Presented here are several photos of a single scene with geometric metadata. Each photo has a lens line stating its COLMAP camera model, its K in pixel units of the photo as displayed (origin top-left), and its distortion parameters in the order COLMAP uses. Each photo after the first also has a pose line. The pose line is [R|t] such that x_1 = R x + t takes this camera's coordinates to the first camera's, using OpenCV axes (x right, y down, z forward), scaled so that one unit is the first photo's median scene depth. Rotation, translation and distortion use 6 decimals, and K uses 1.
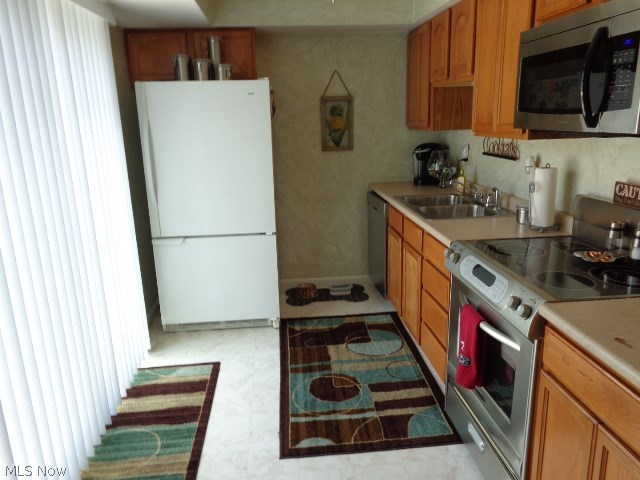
lens RADIAL K [[478.7, 0, 320.0], [0, 478.7, 240.0], [0, 0, 1]] dist [-0.006205, 0.004991]
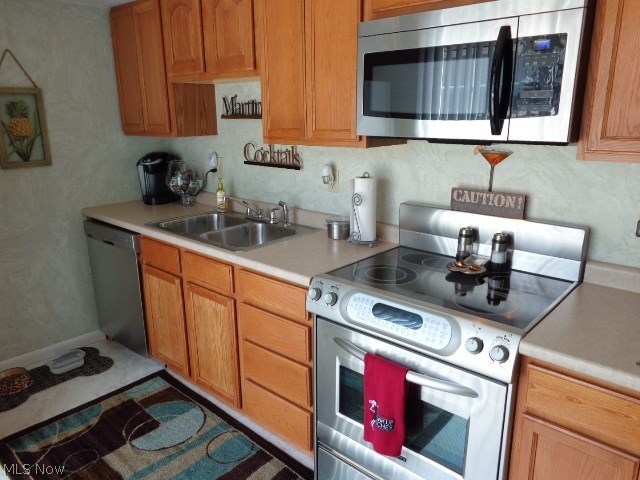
lens RADIAL K [[478.7, 0, 320.0], [0, 478.7, 240.0], [0, 0, 1]] dist [-0.006205, 0.004991]
pose [[0.731352, -0.154940, 0.664167, -0.147623], [0.158363, 0.985815, 0.055593, -0.064643], [-0.663360, 0.064521, 0.745514, 0.252834]]
